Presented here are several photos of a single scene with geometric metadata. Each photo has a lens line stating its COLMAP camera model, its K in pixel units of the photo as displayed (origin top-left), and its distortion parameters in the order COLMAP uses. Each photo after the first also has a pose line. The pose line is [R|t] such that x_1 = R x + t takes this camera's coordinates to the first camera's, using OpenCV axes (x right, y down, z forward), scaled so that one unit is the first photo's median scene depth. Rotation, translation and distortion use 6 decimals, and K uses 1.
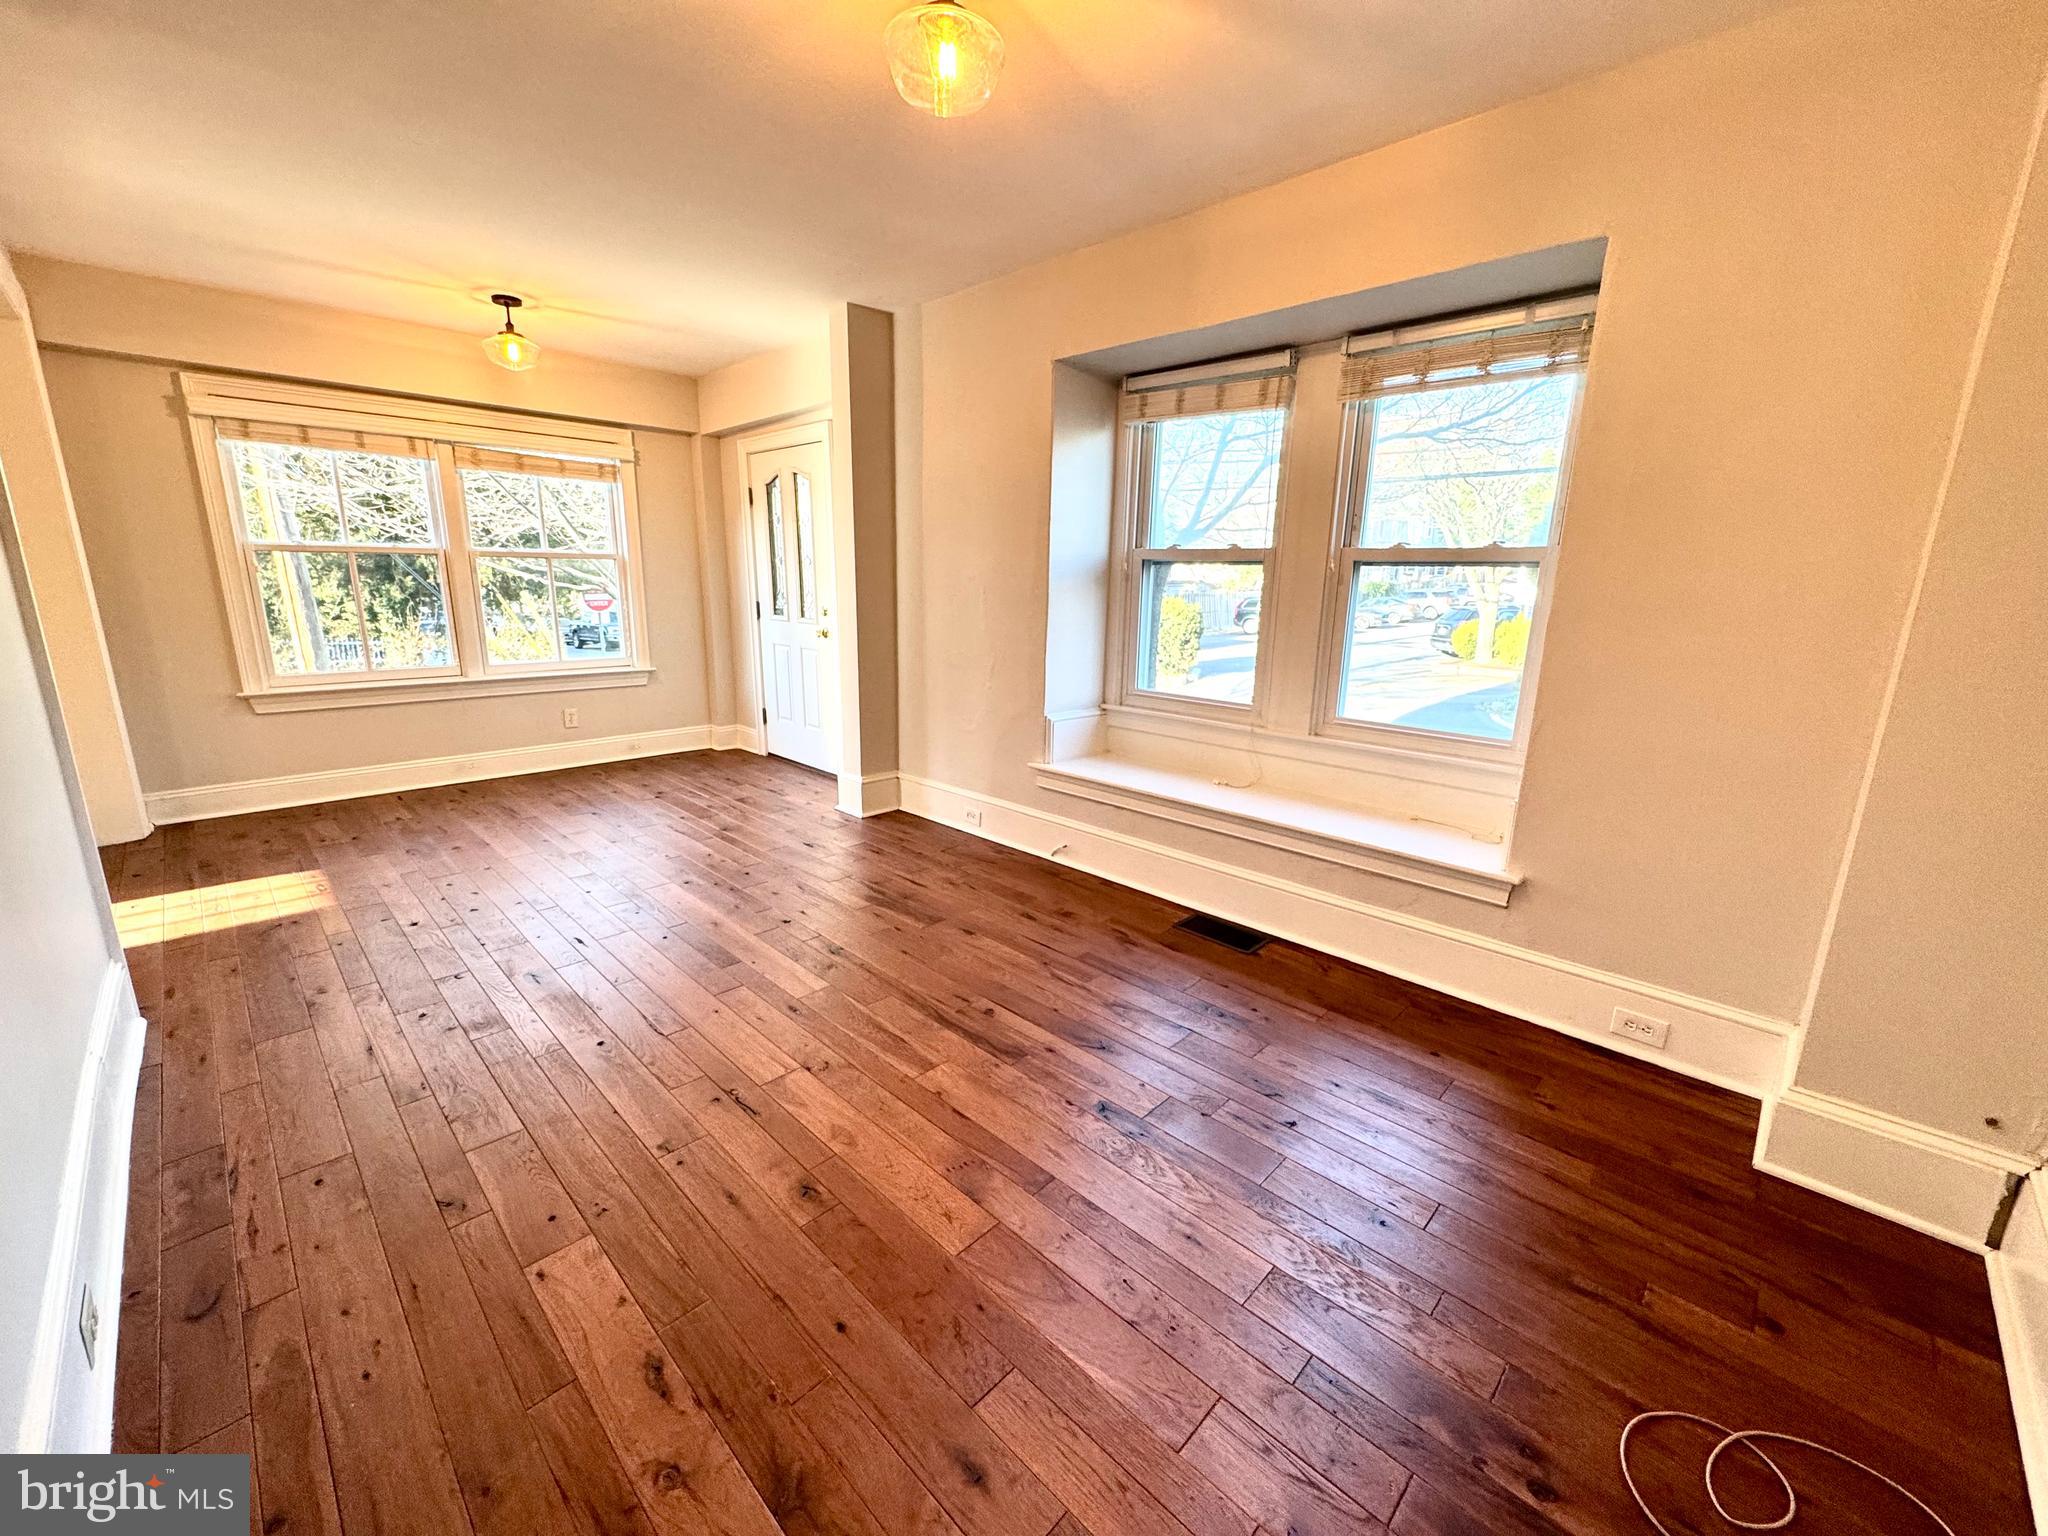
lens RADIAL K [[814.9, 0, 1024.5], [0, 814.9, 764.4], [0, 0, 1]] dist [-0.003902, 0.000470]
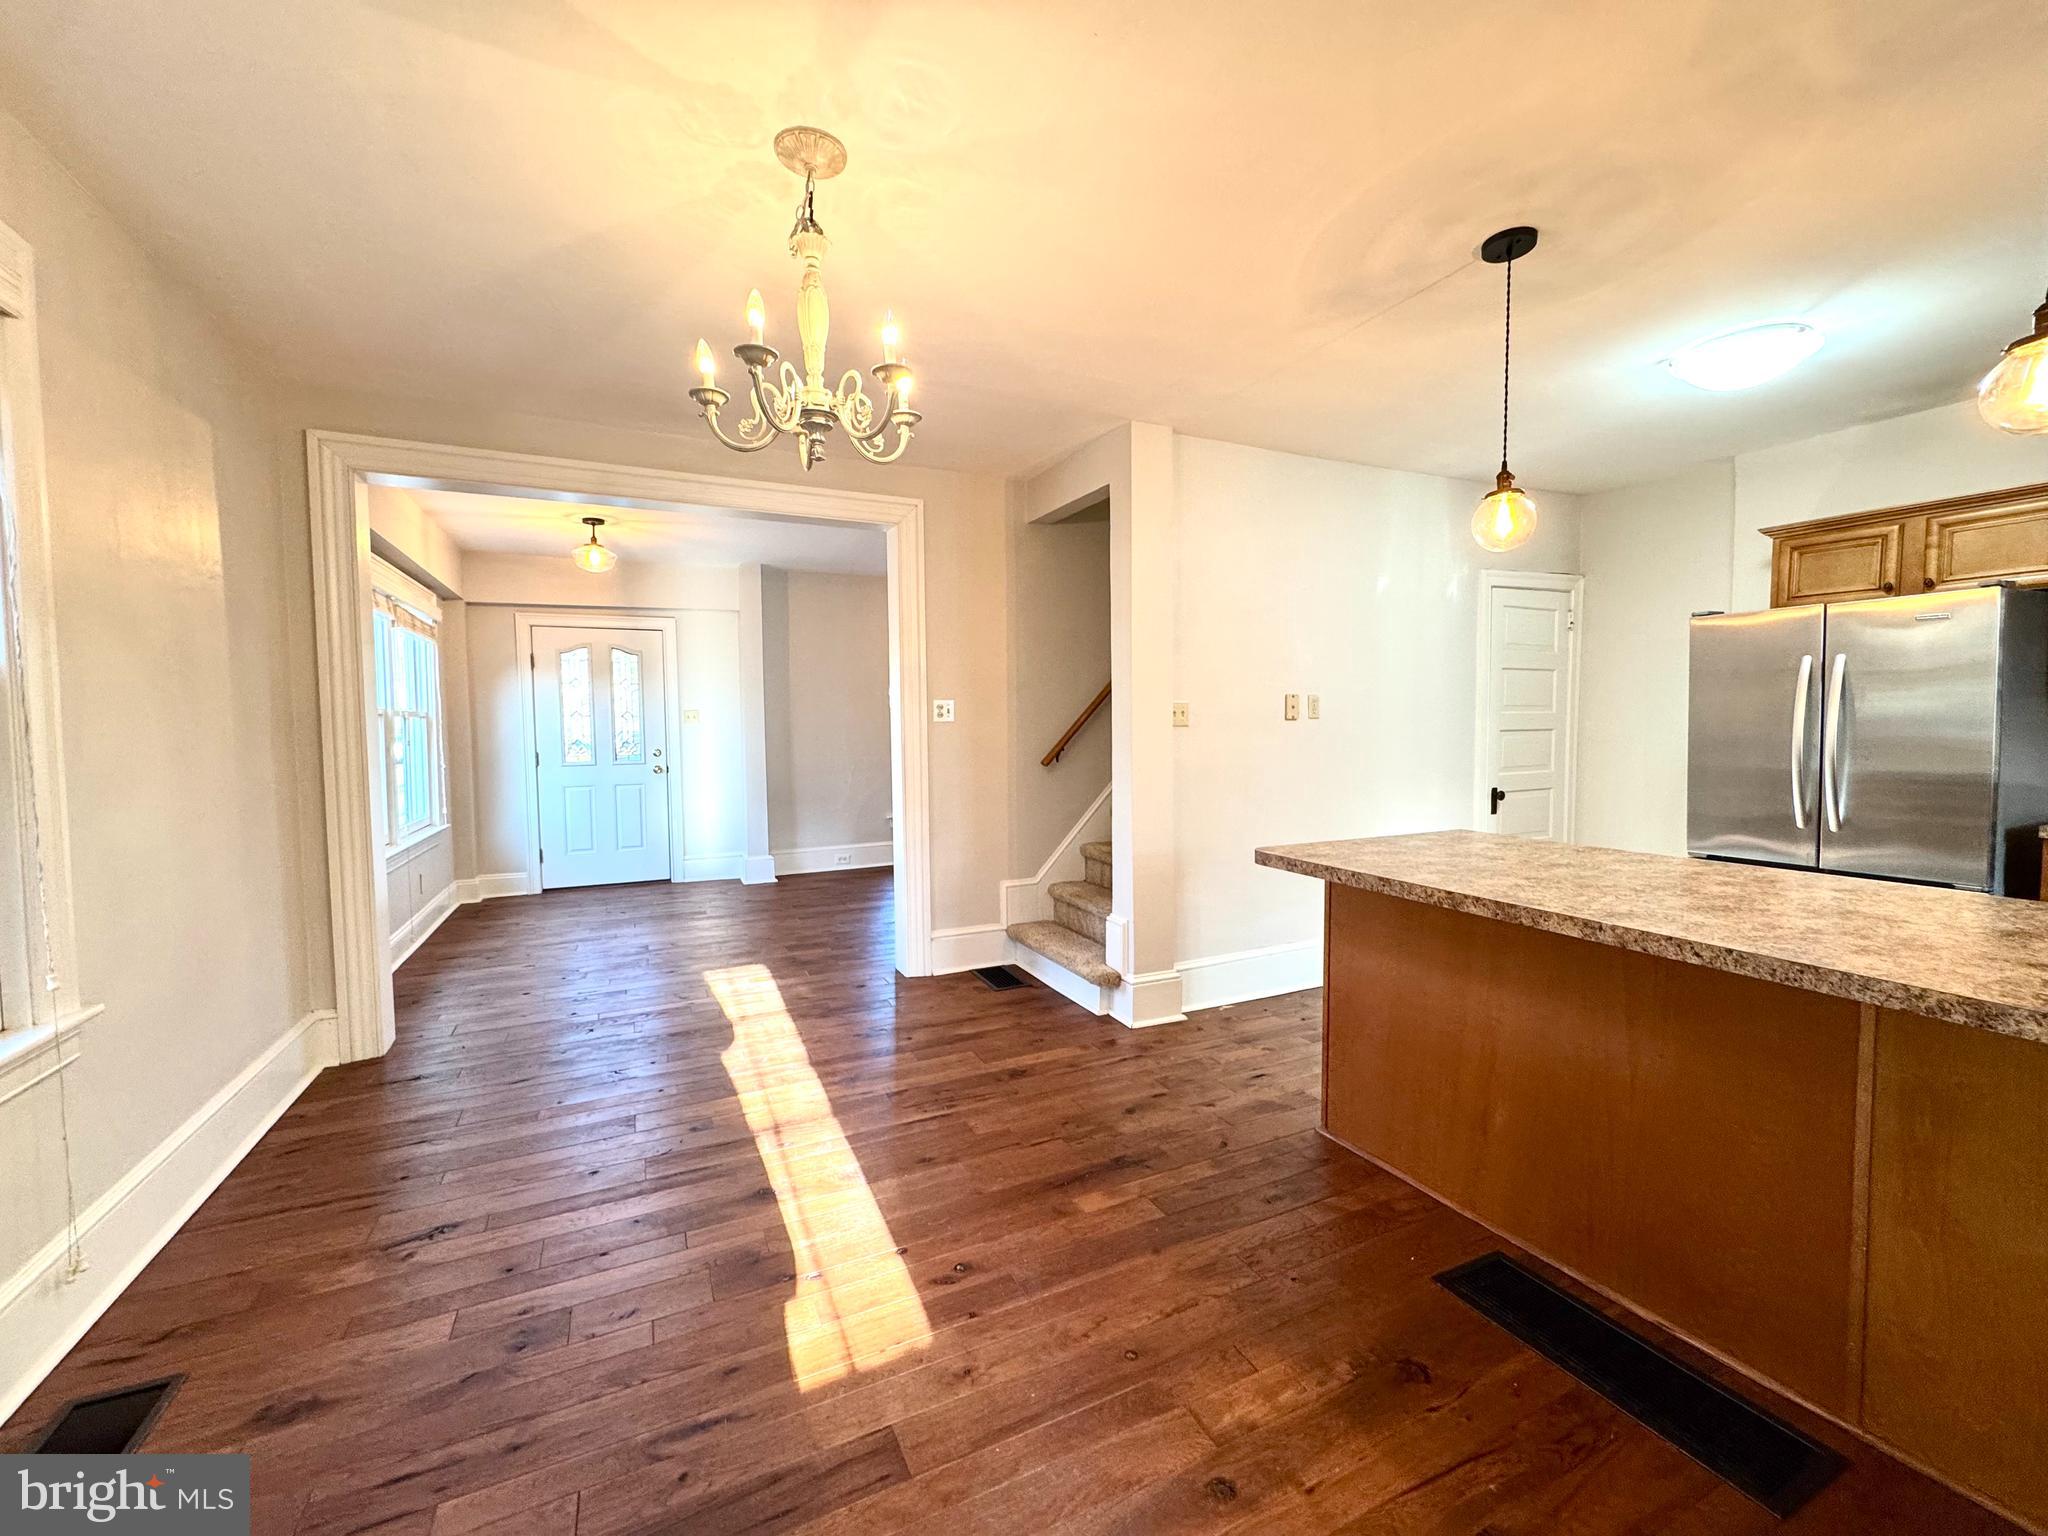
lens RADIAL K [[814.9, 0, 1018.0], [0, 814.9, 764.0], [0, 0, 1]] dist [-0.003902, 0.000470]
pose [[0.344927, -0.071081, 0.935934, -1.856169], [0.230741, 0.972951, -0.011144, -0.036578], [-0.909826, 0.219802, 0.351999, 0.035172]]
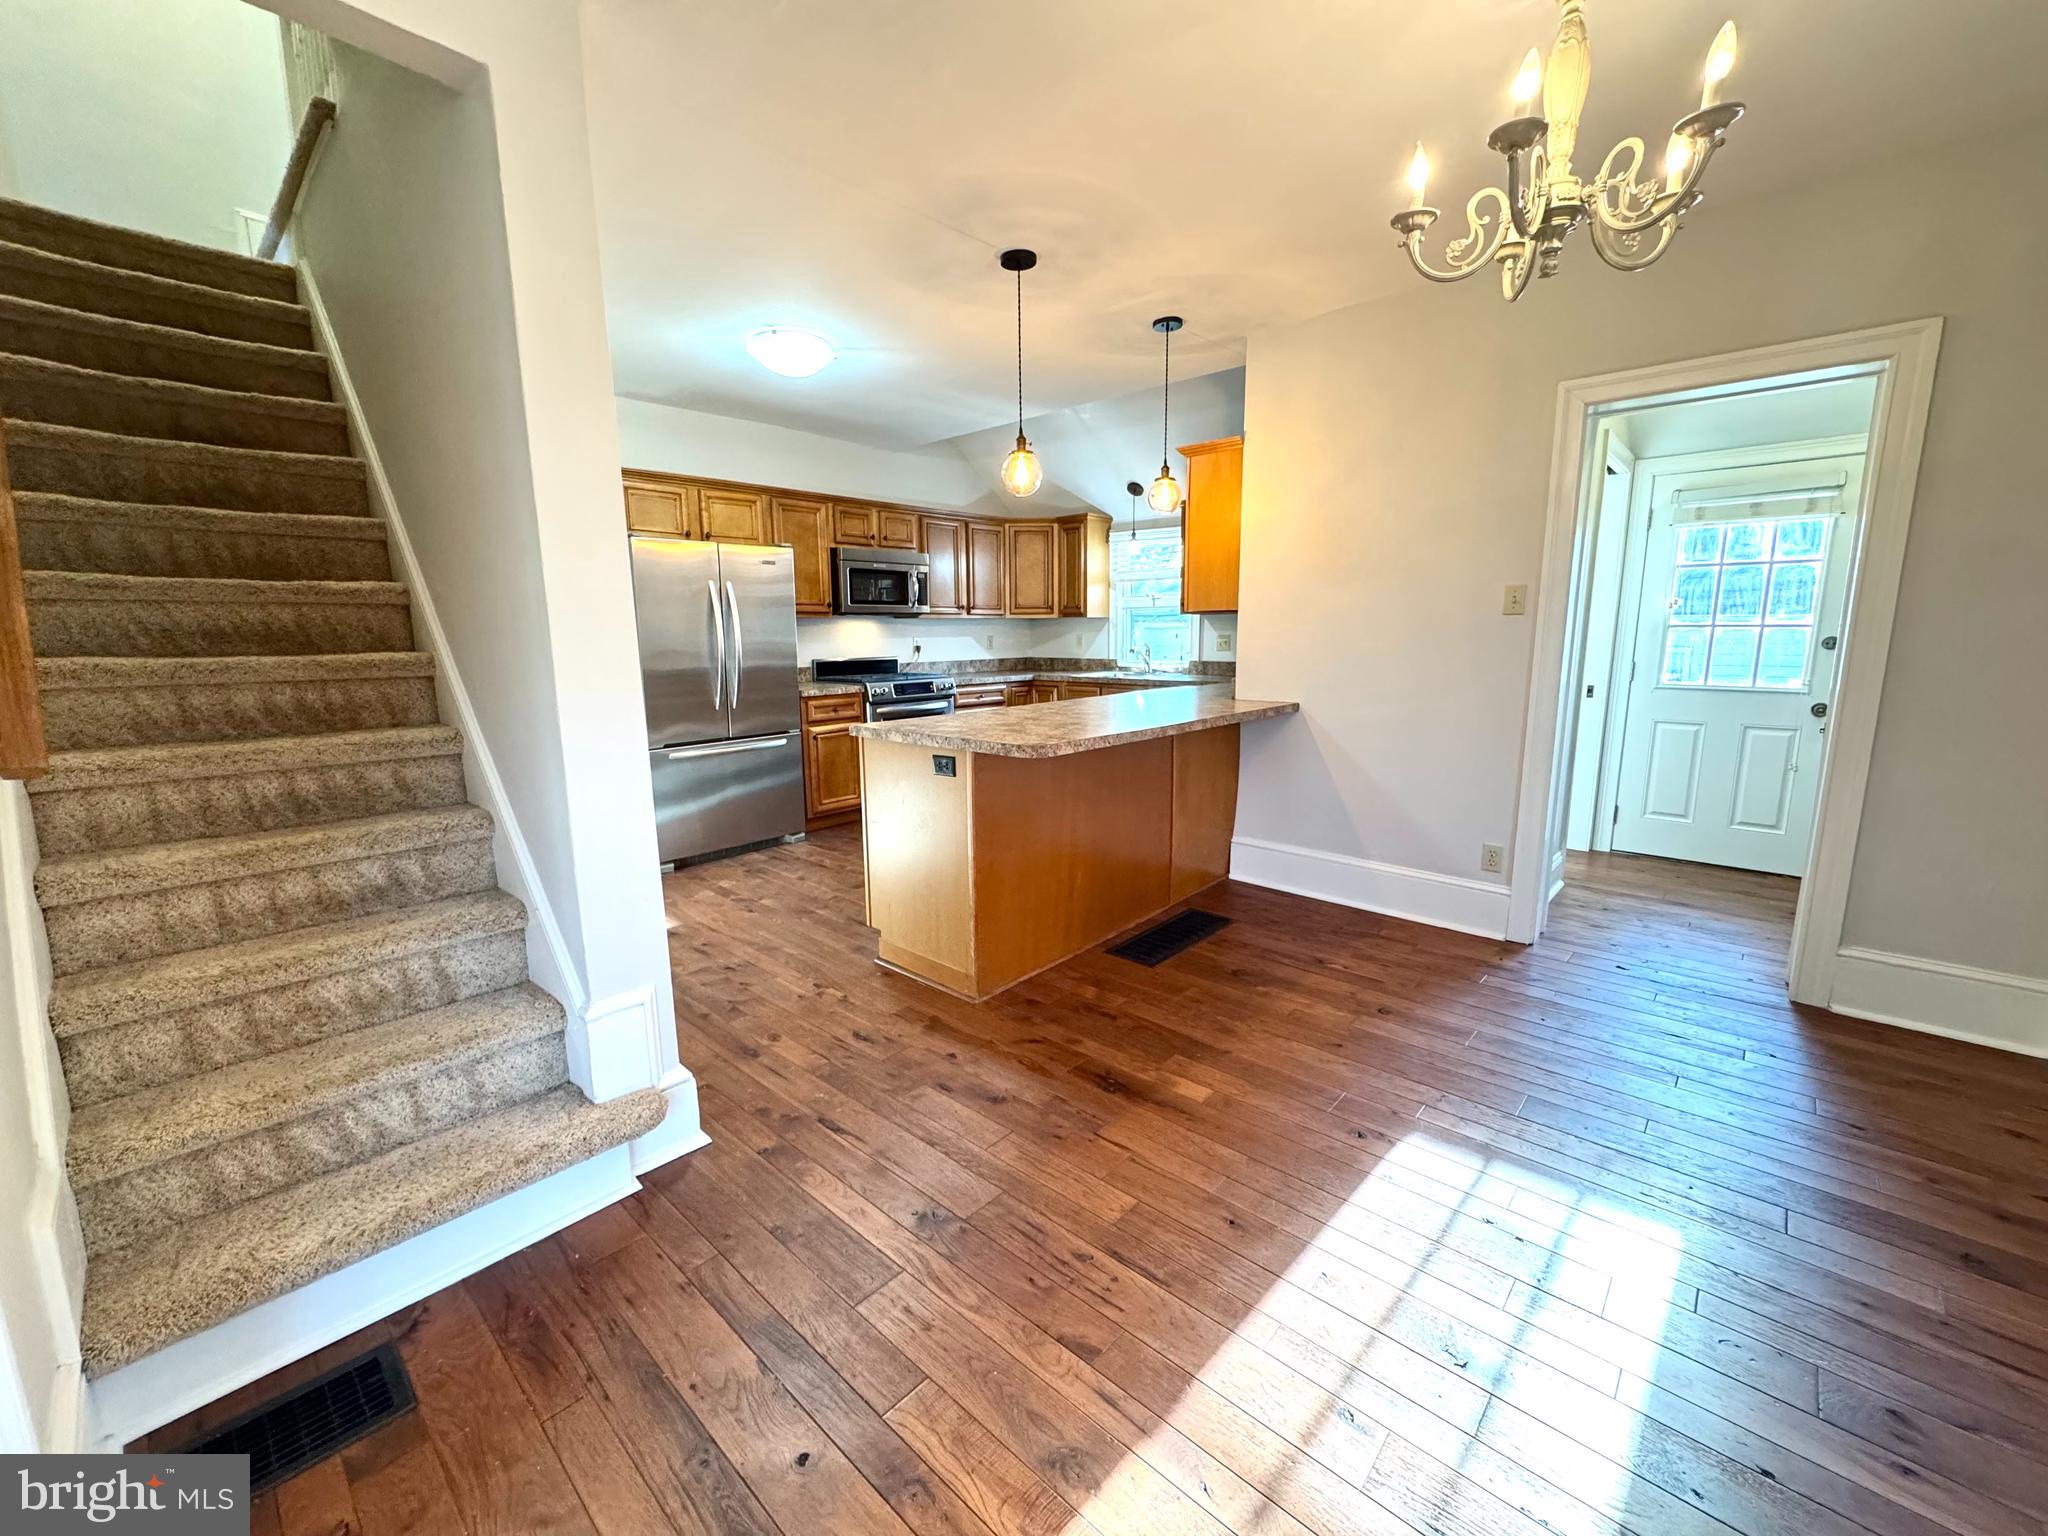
lens RADIAL K [[814.9, 0, 1019.4], [0, 814.9, 765.7], [0, 0, 1]] dist [-0.003902, 0.000470]
pose [[-0.999683, -0.002774, -0.025007, -1.104636], [-0.012313, 0.920691, 0.390098, -0.190165], [0.021942, 0.390282, -0.920434, 0.781124]]
